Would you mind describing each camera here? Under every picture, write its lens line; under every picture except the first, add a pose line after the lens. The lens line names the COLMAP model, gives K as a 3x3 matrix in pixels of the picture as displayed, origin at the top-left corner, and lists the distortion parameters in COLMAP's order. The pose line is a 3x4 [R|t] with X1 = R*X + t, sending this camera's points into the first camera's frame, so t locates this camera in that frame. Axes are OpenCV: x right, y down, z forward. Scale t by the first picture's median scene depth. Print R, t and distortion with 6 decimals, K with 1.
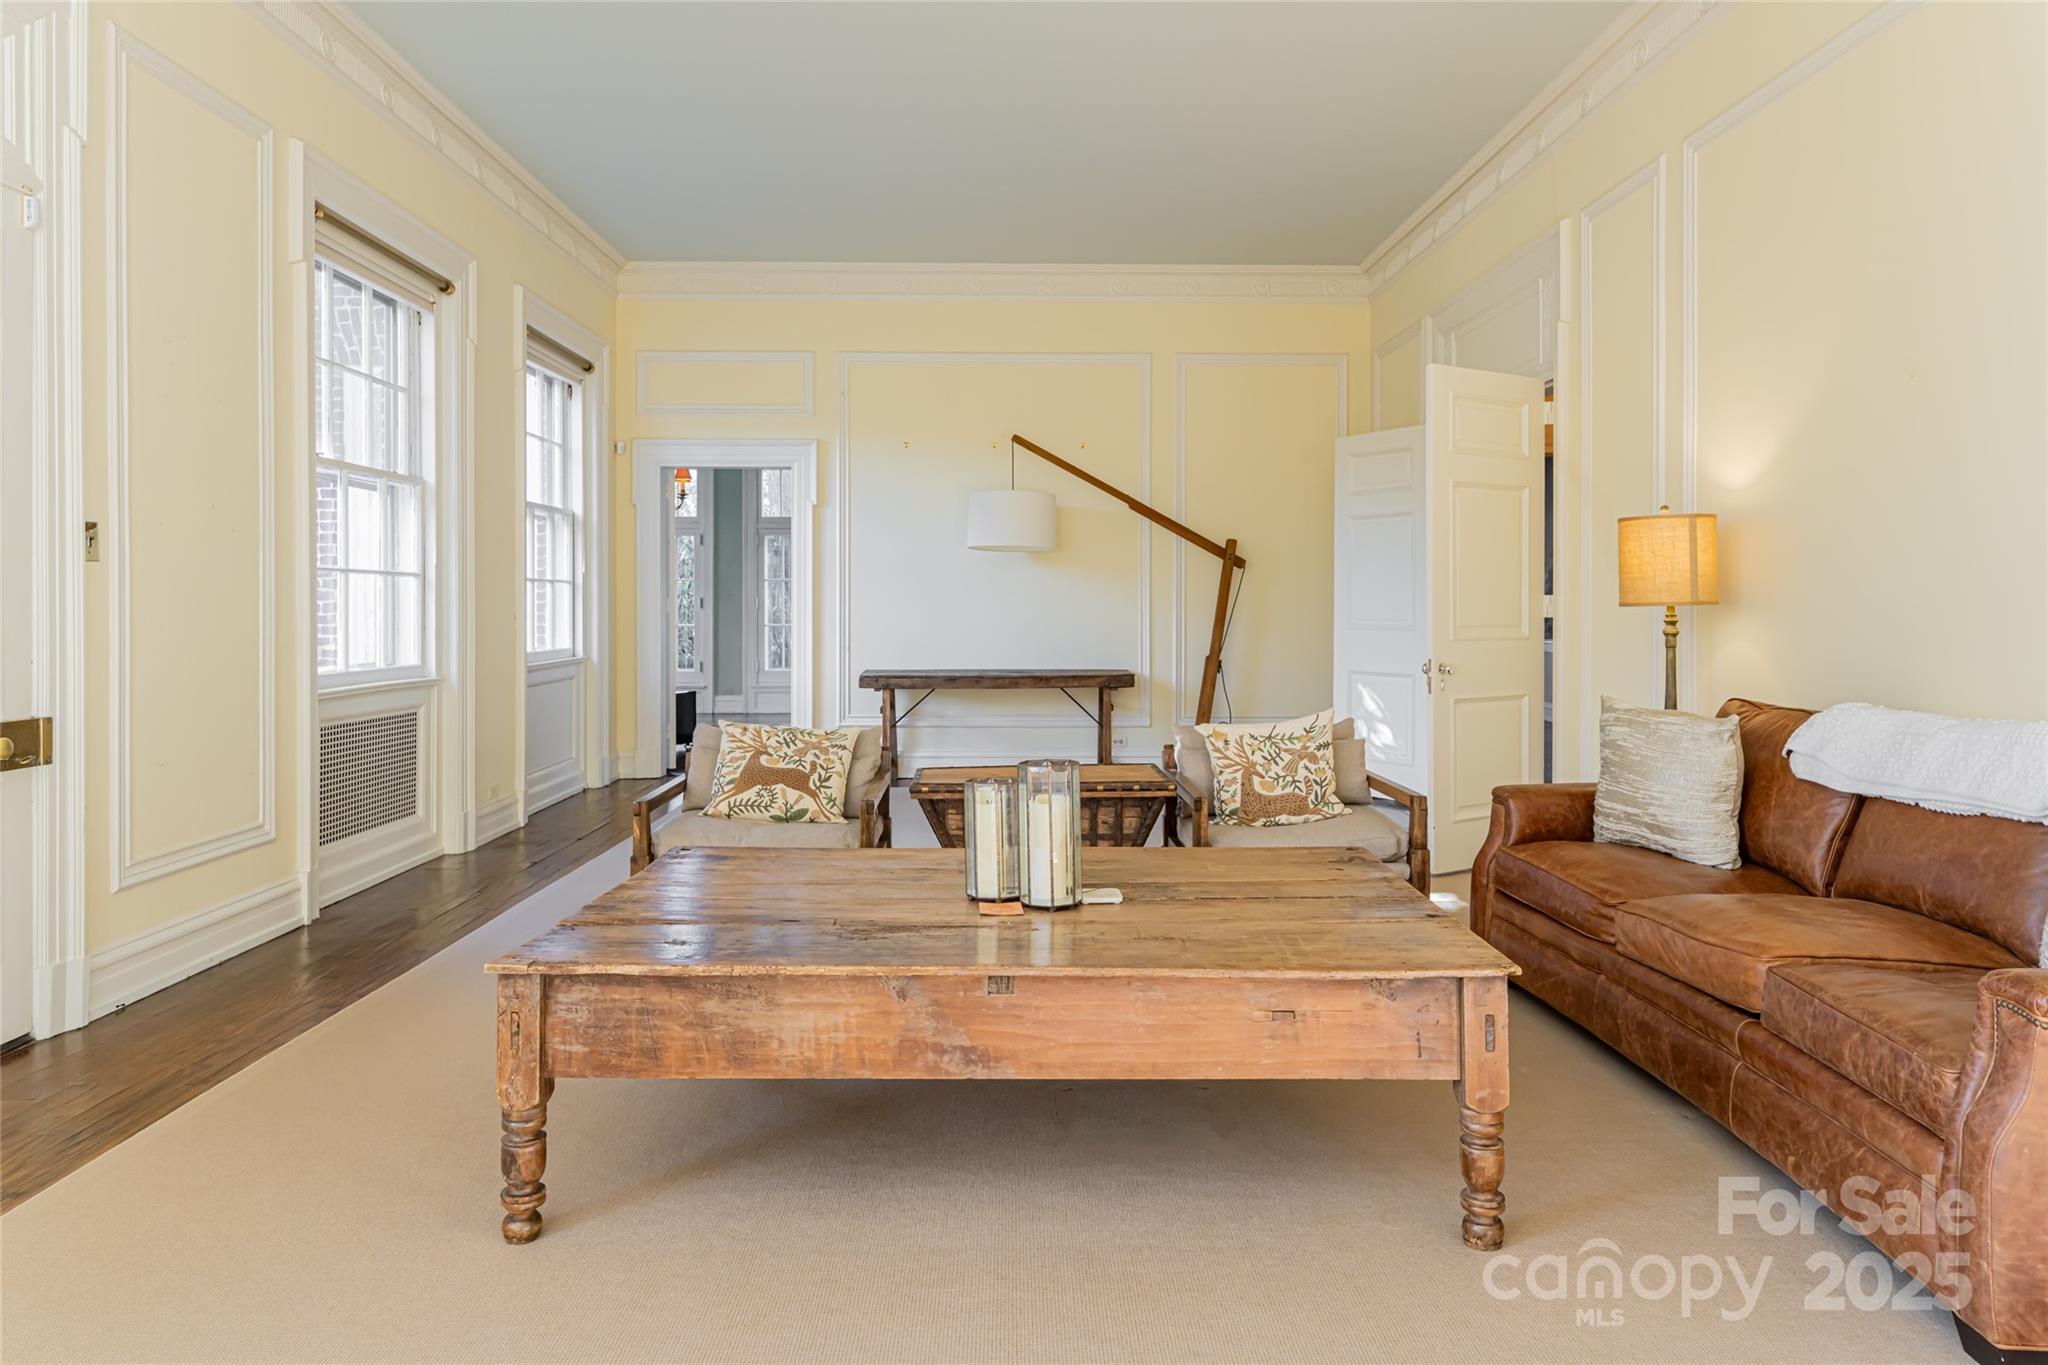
lens RADIAL K [[1297.1, 0, 1021.1], [0, 1297.1, 616.8], [0, 0, 1]] dist [0.001321, 0.001742]
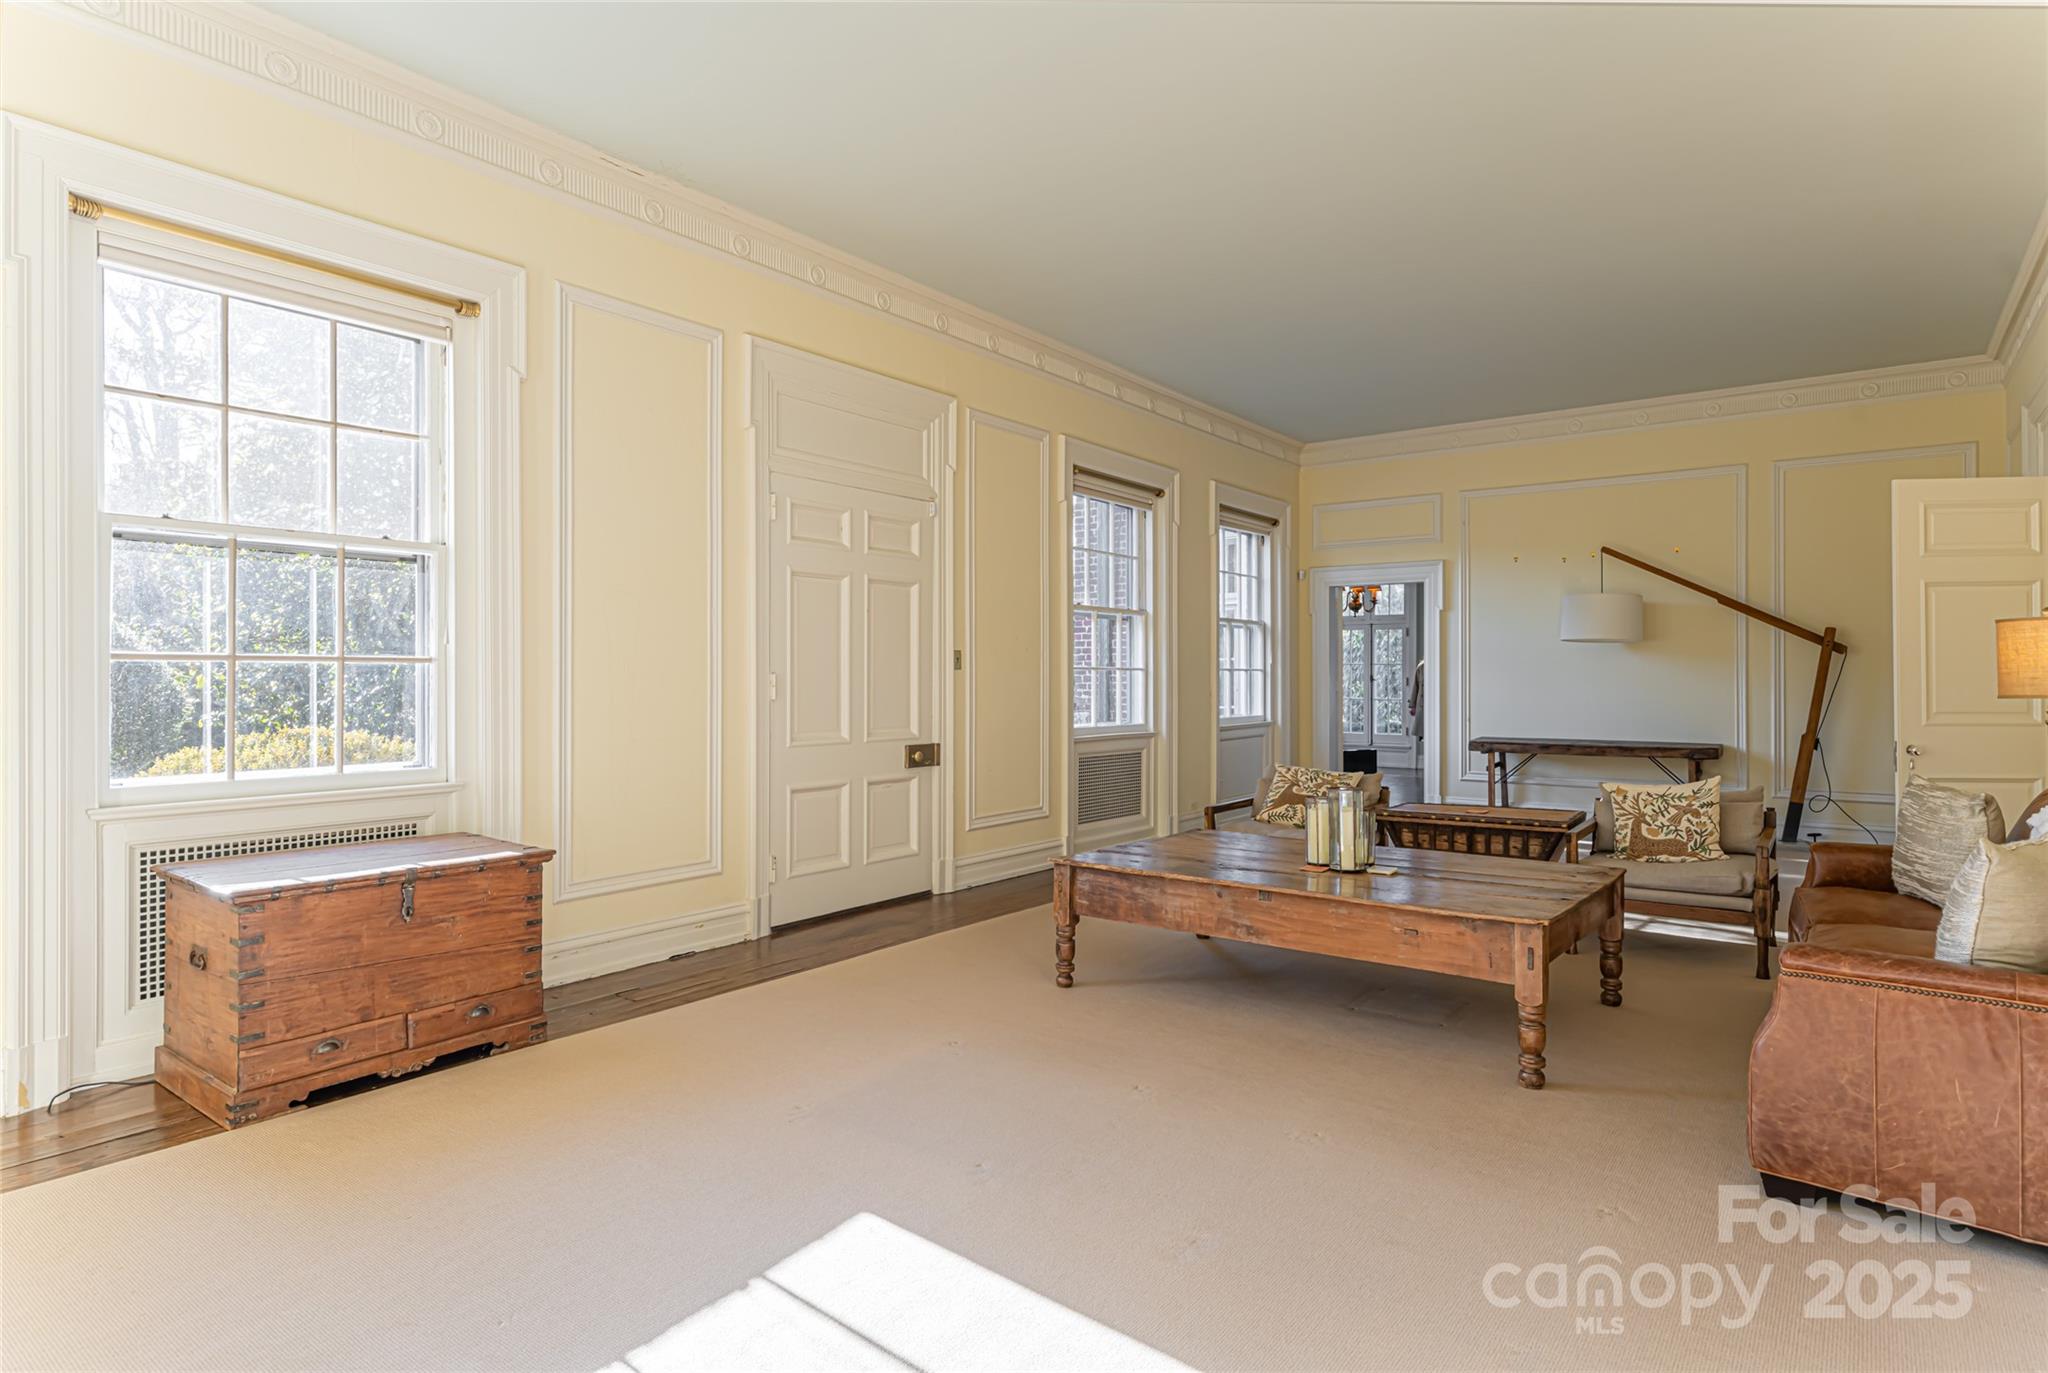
lens RADIAL K [[1106.0, 0, 1024.0], [0, 1106.0, 686.5], [0, 0, 1]] dist [0.000248, -0.000117]
pose [[0.789527, 0.004001, -0.613703, 0.371443], [-0.004613, 0.999989, 0.000584, -0.014275], [0.613698, 0.002370, 0.789537, -0.272153]]
